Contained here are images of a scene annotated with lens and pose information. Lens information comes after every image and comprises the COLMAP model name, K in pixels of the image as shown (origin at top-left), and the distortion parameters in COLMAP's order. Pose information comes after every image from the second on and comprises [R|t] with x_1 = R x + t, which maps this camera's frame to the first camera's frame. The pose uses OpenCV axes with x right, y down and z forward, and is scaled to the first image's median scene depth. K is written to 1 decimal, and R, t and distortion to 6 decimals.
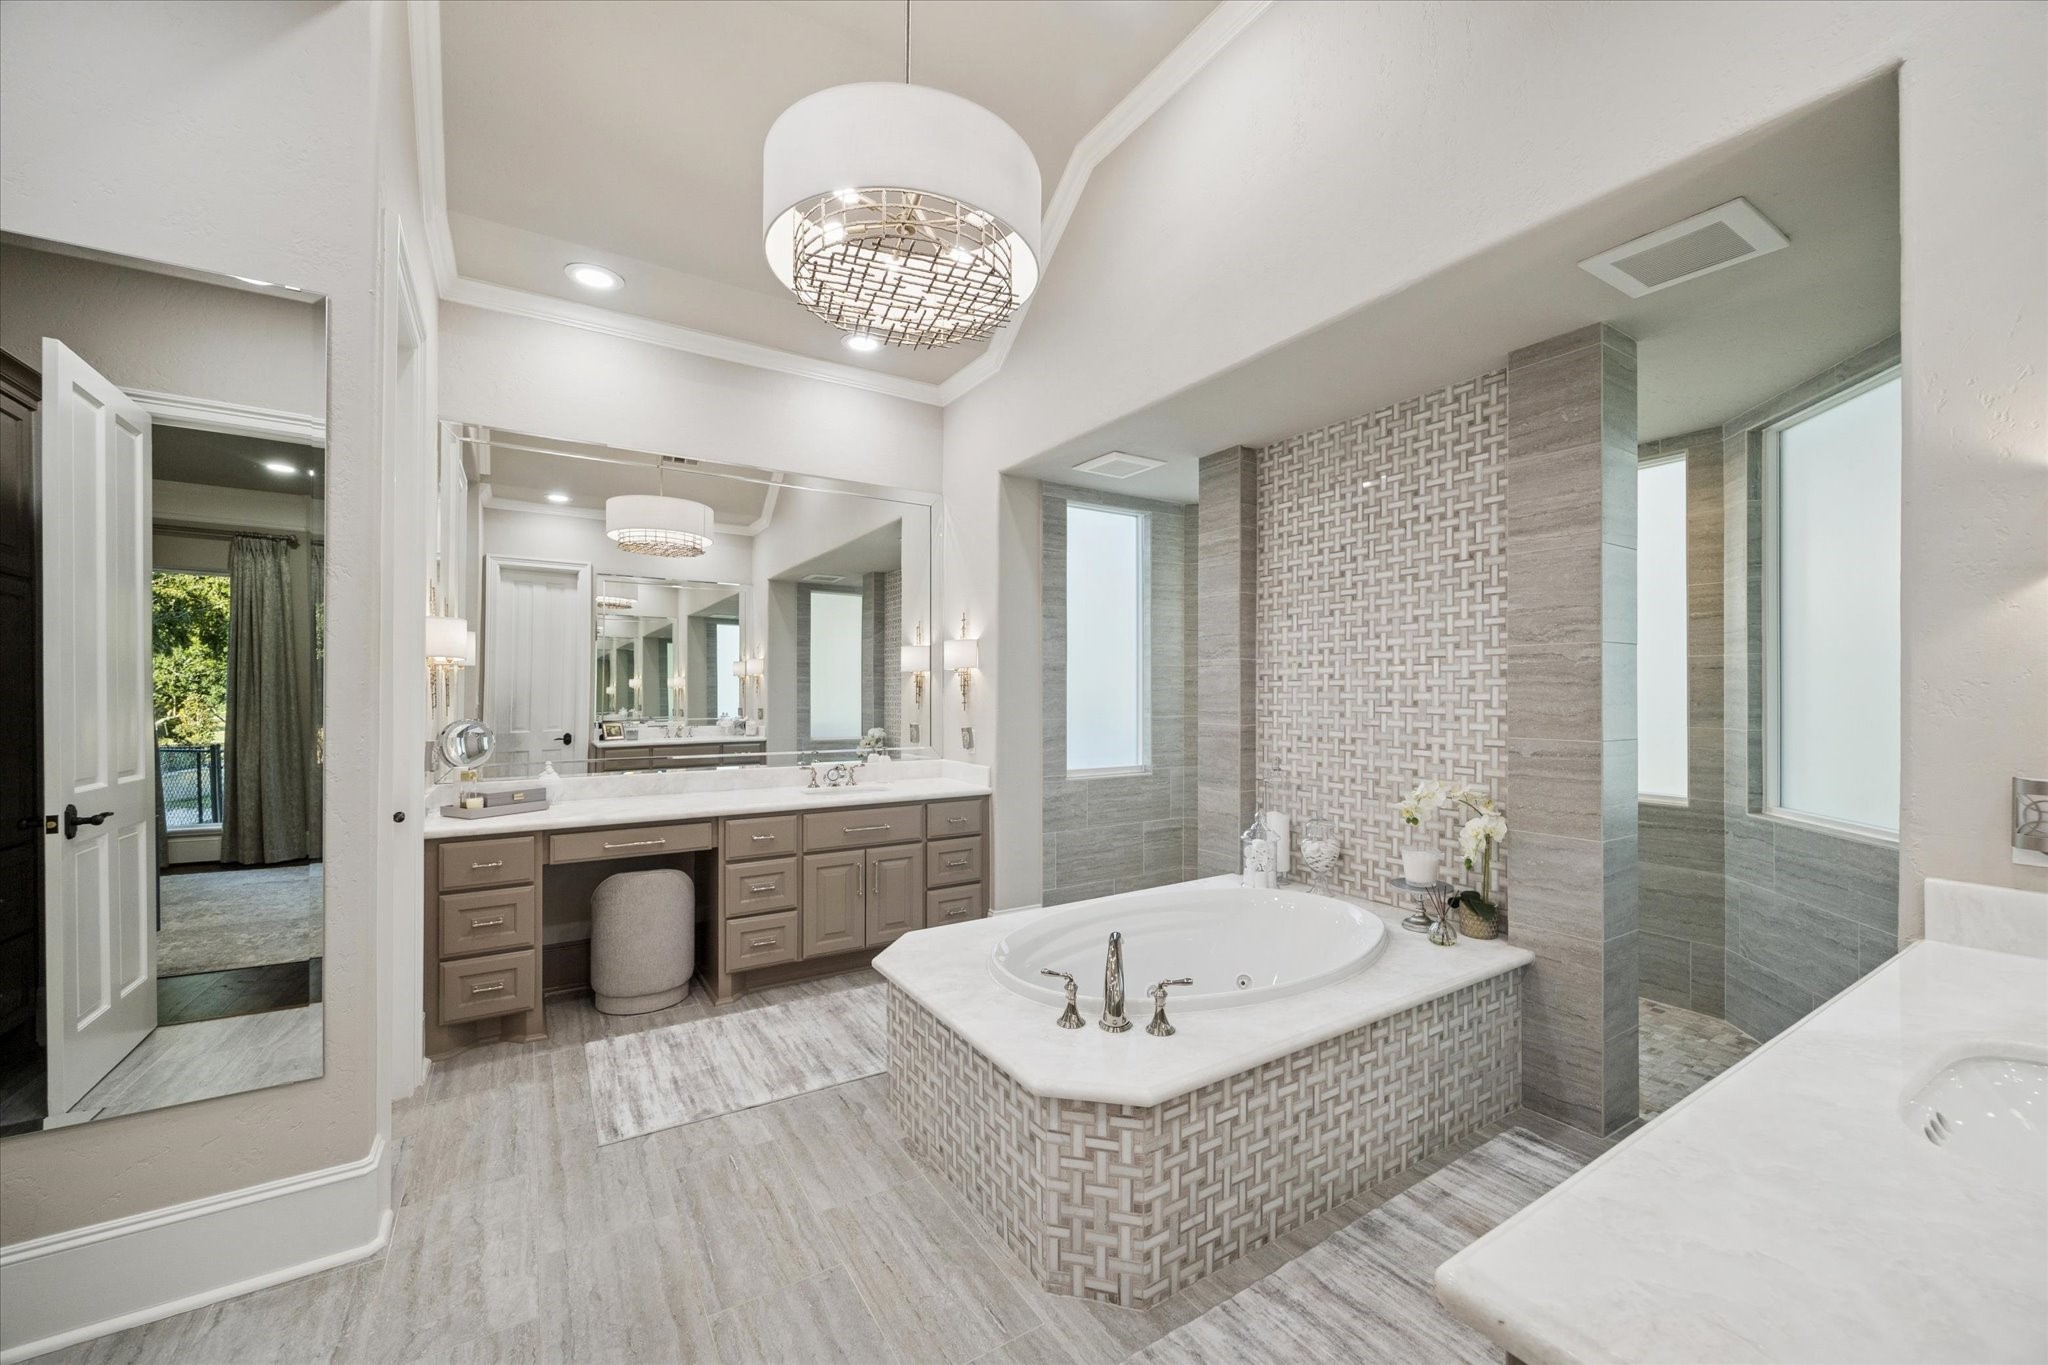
lens RADIAL K [[780.2, 0, 1037.2], [0, 780.2, 693.4], [0, 0, 1]] dist [-0.001882, 0.000457]
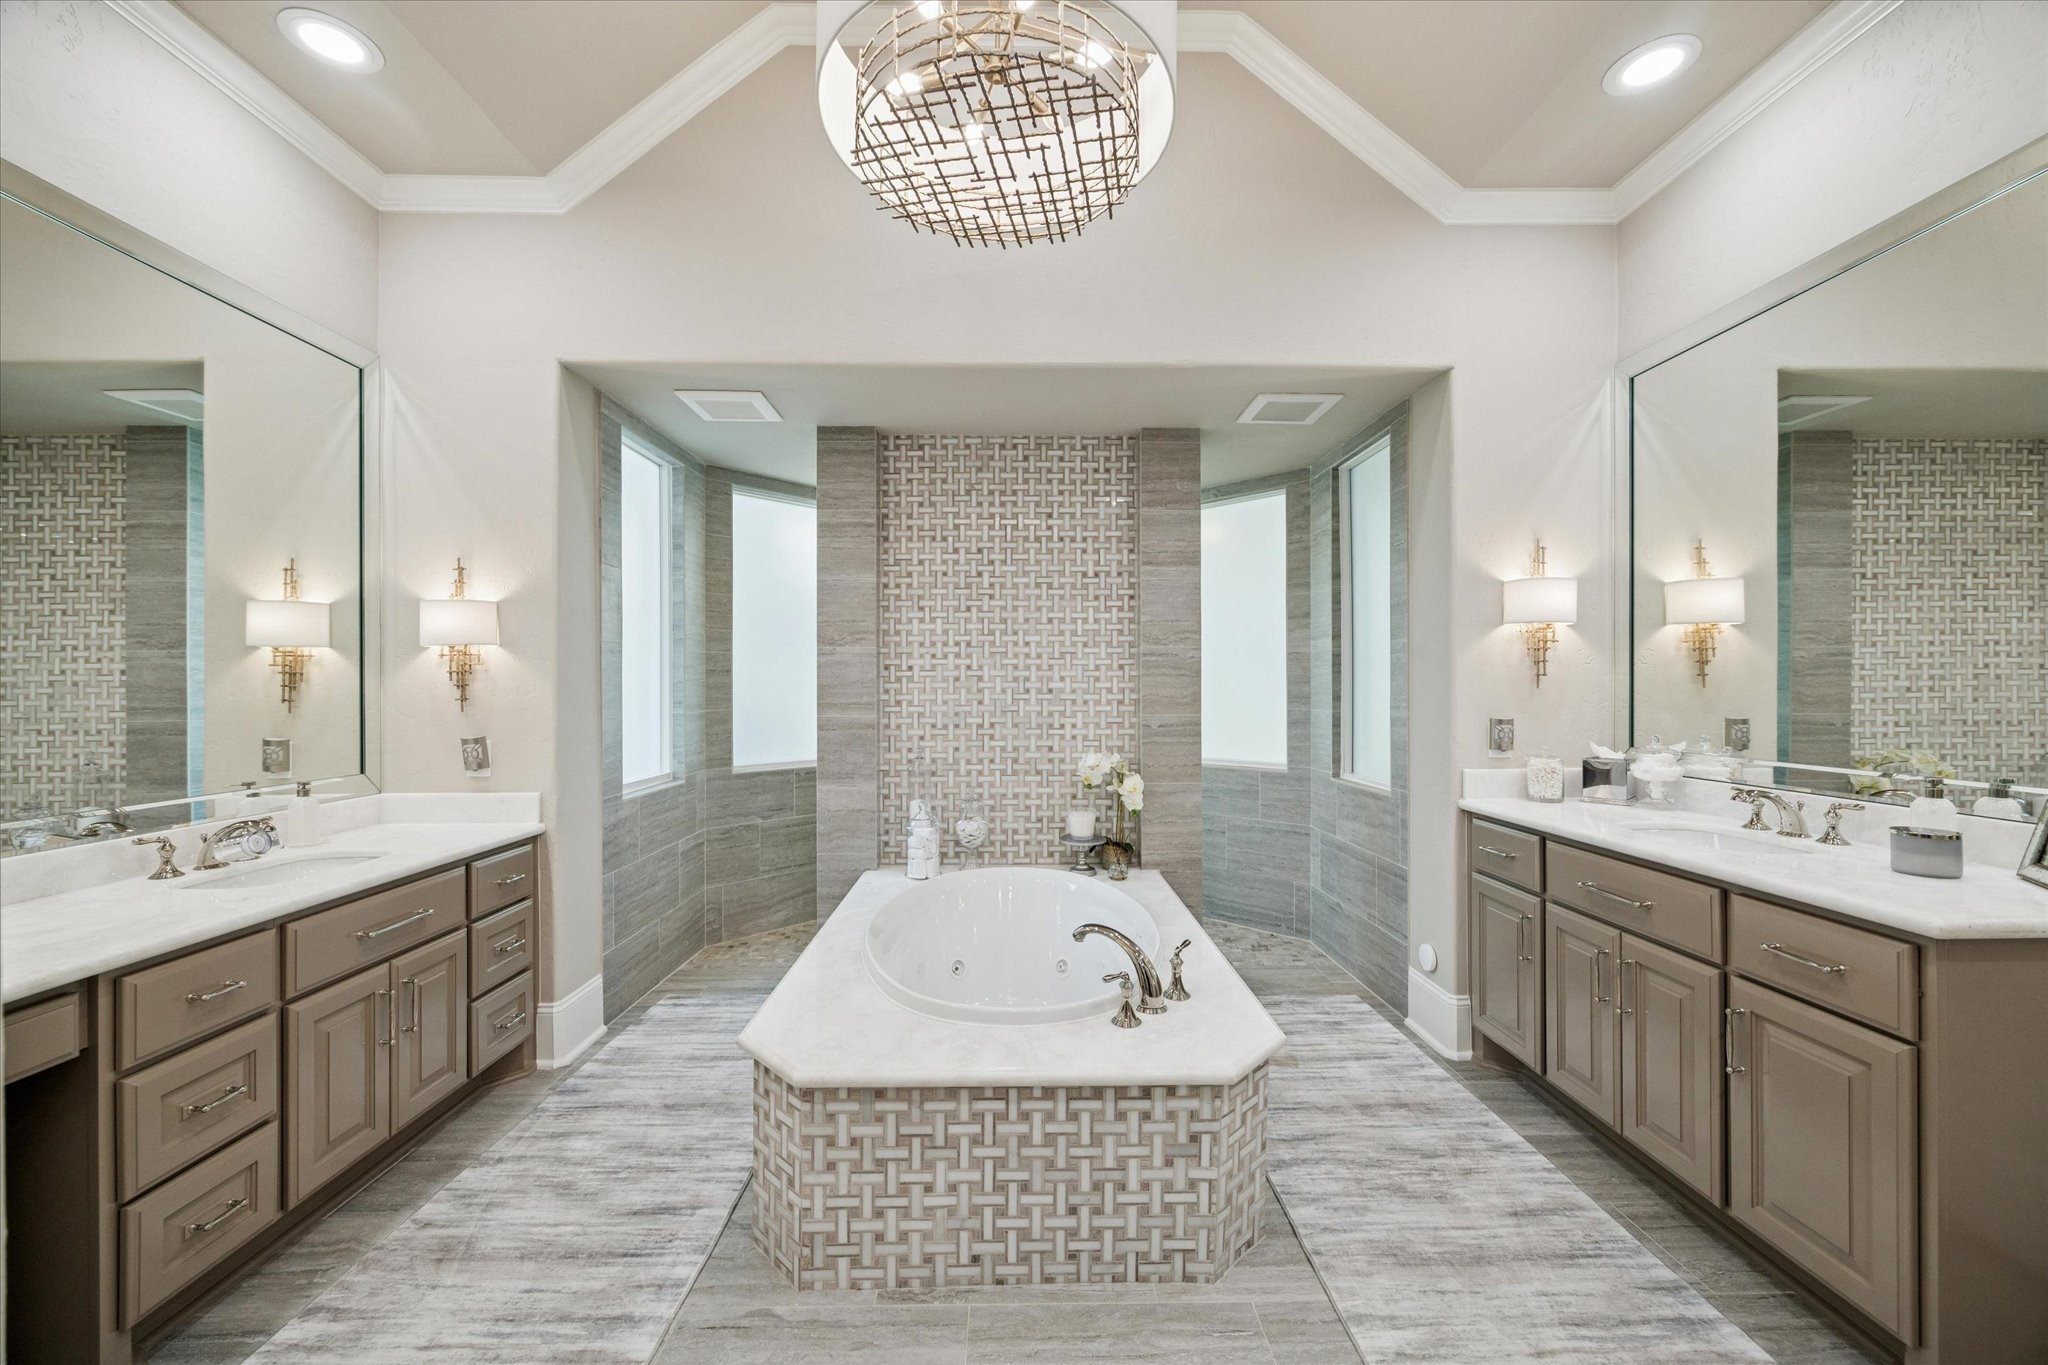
lens RADIAL K [[780.2, 0, 1023.8], [0, 780.2, 688.8], [0, 0, 1]] dist [-0.001882, 0.000457]
pose [[0.537999, -0.006088, 0.842924, -0.526123], [0.004489, 0.999980, 0.004358, 0.004100], [-0.842934, 0.001439, 0.538016, 0.371600]]
